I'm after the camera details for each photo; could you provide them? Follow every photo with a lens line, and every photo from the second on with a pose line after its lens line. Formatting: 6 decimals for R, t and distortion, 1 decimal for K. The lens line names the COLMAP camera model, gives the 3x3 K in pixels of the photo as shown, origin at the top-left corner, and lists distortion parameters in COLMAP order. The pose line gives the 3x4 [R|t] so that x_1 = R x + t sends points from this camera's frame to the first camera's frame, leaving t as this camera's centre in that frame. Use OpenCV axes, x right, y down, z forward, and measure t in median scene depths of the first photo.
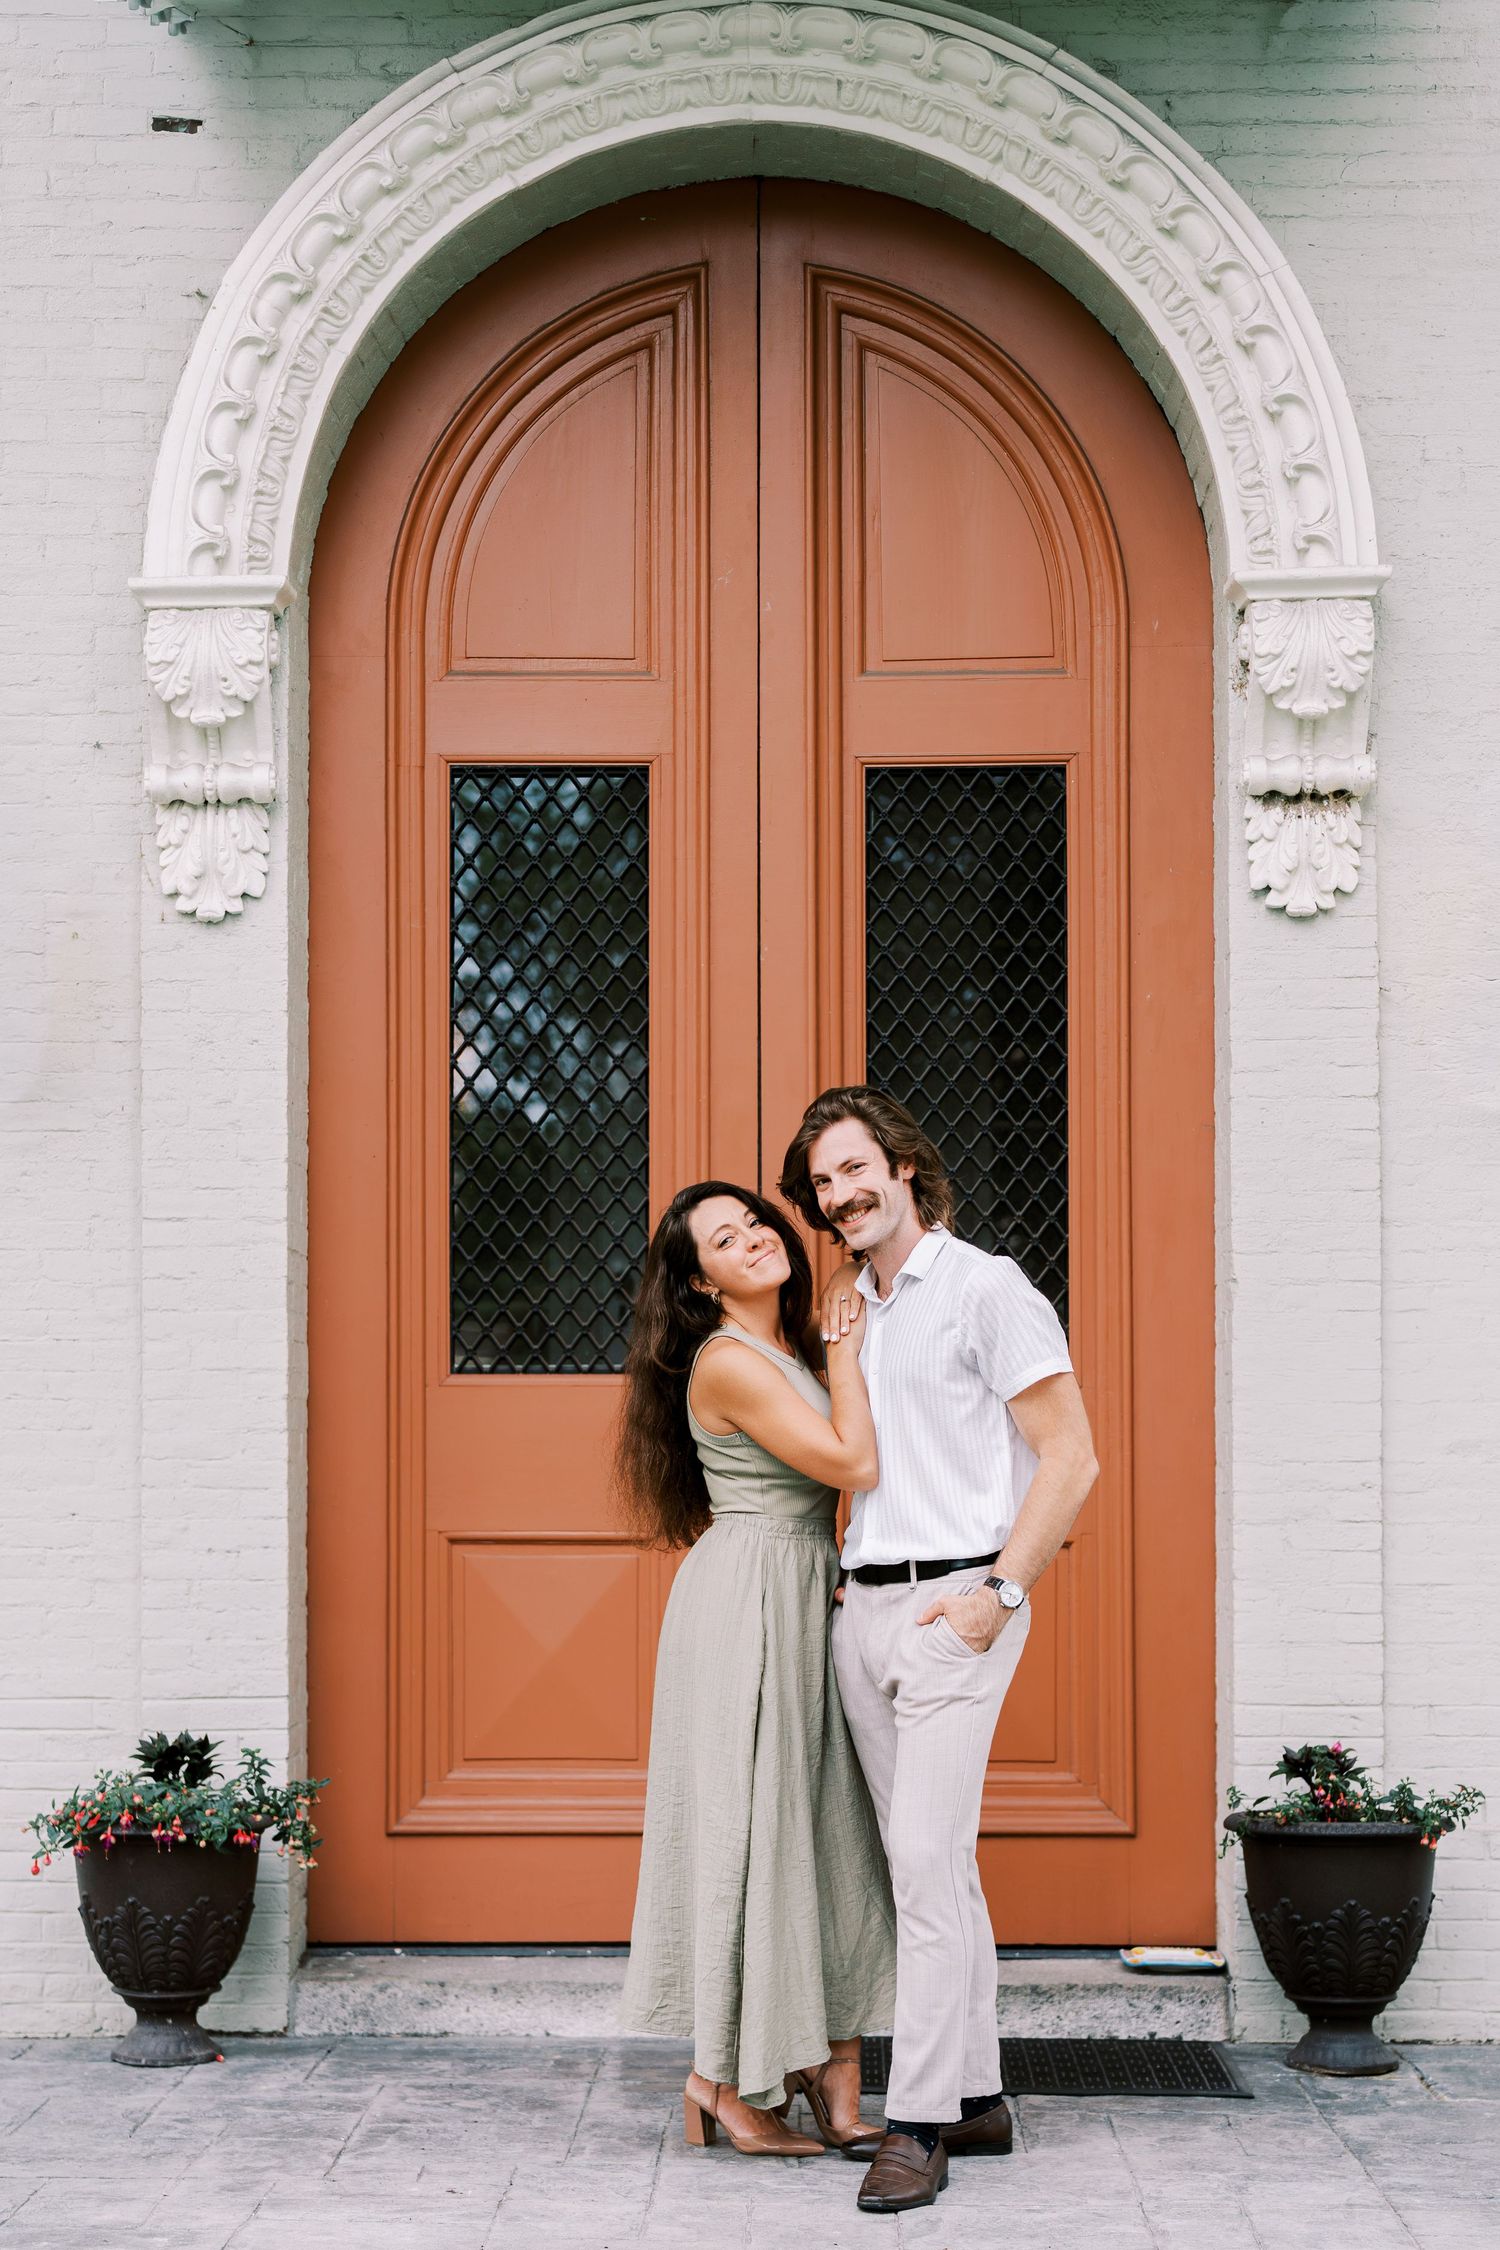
lens RADIAL K [[3591.6, 0, 641.2], [0, 3591.6, 1342.7], [0, 0, 1]] dist [-0.003880, -0.091568]
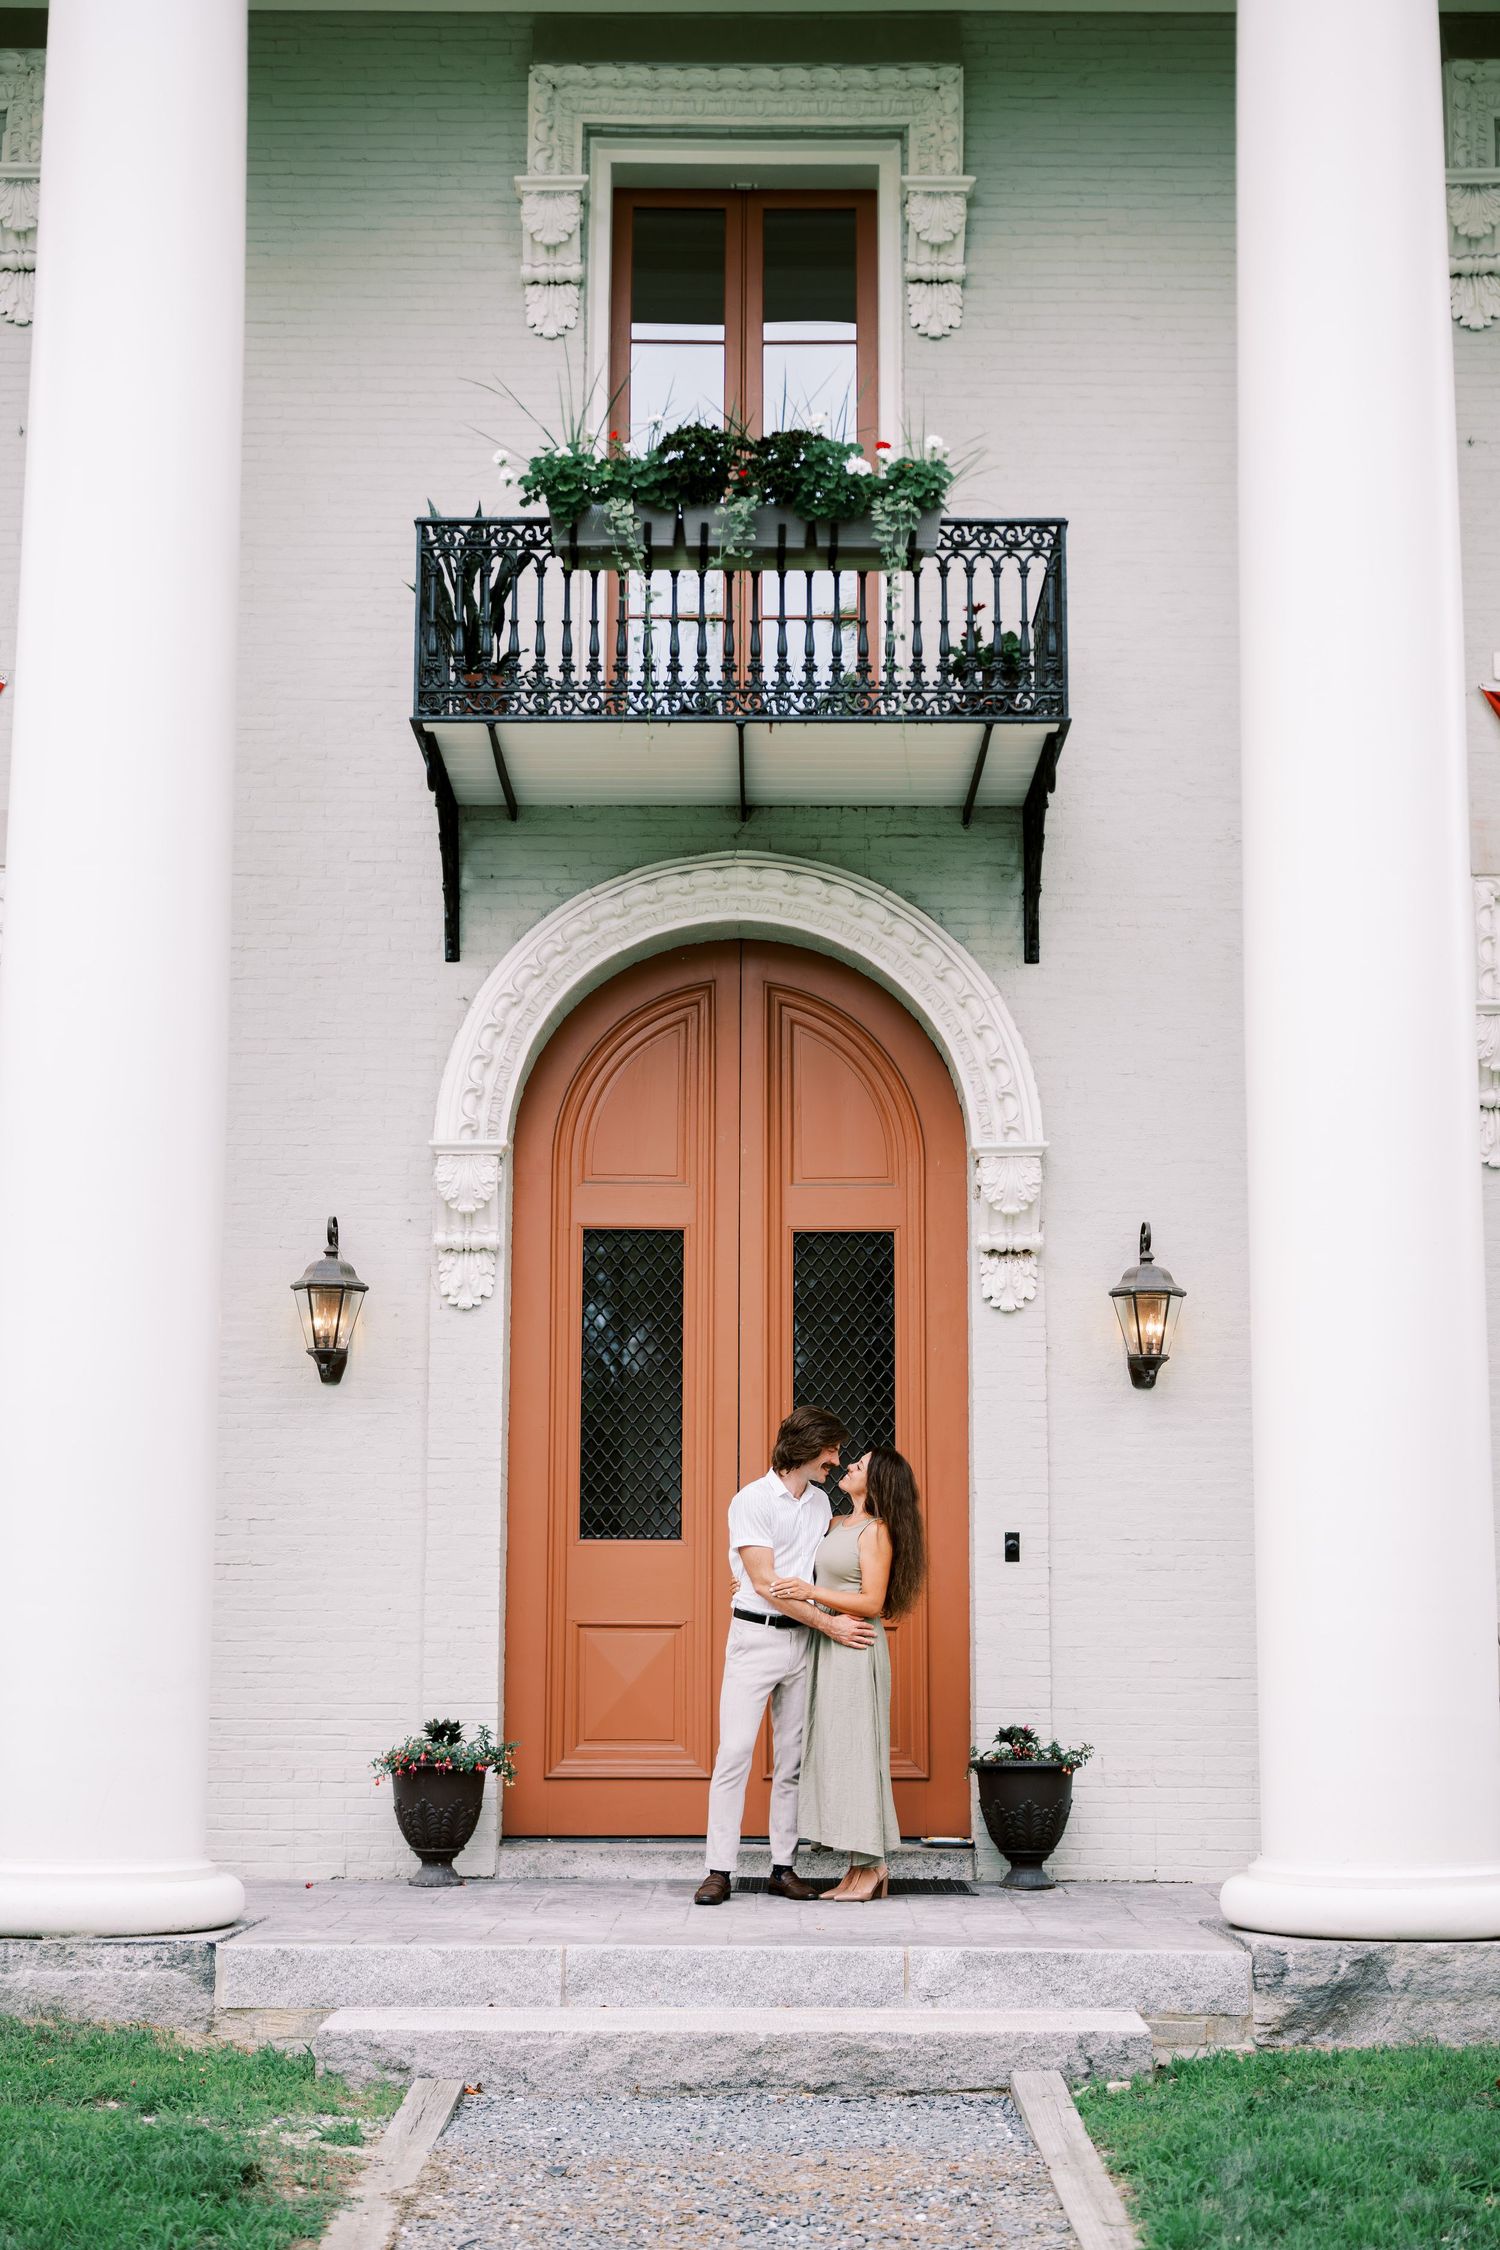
lens RADIAL K [[3111.1, 0, 750.0], [0, 3111.1, 1125.0], [0, 0, 1]] dist [-0.018011, 0.001435]
pose [[0.999257, 0.010503, 0.037089, -0.026909], [-0.005137, 0.989867, -0.141904, 0.026387], [-0.038204, 0.141608, 0.989185, -0.740107]]
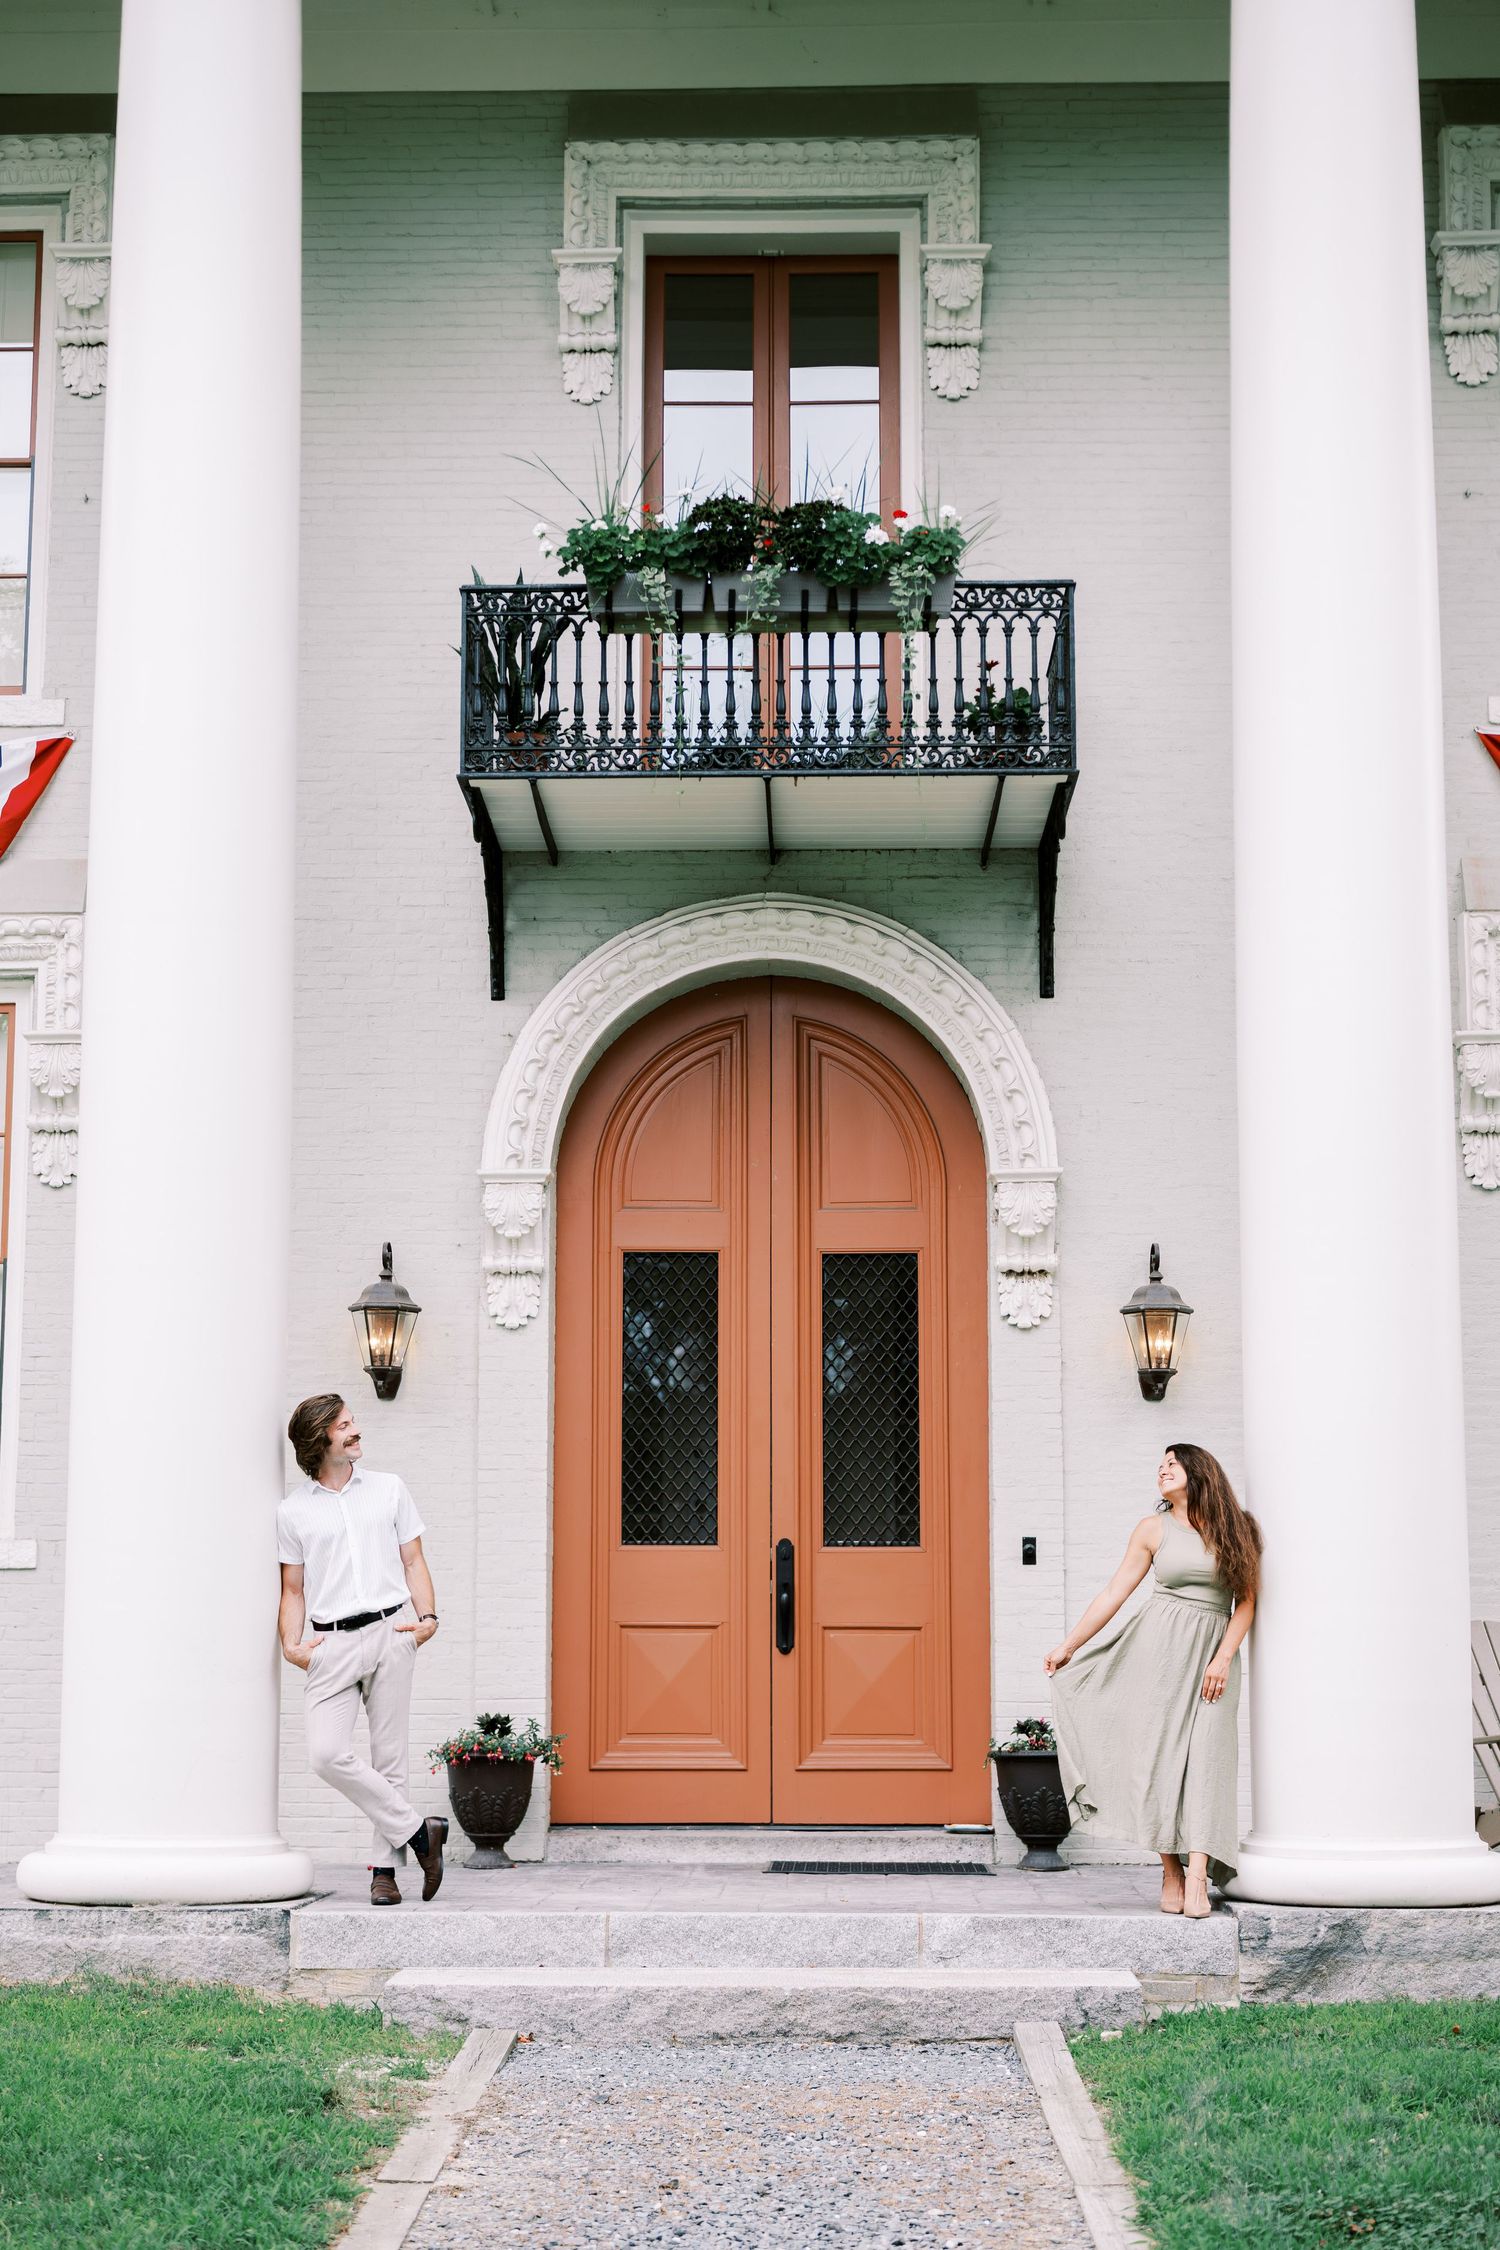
lens RADIAL K [[3303.3, 0, 739.5], [0, 3303.3, 1164.8], [0, 0, 1]] dist [-0.025501, -0.023011]
pose [[0.999857, 0.004382, 0.016353, -0.018111], [-0.002244, 0.991700, -0.128557, 0.037457], [-0.016781, 0.128502, 0.991567, -0.956987]]
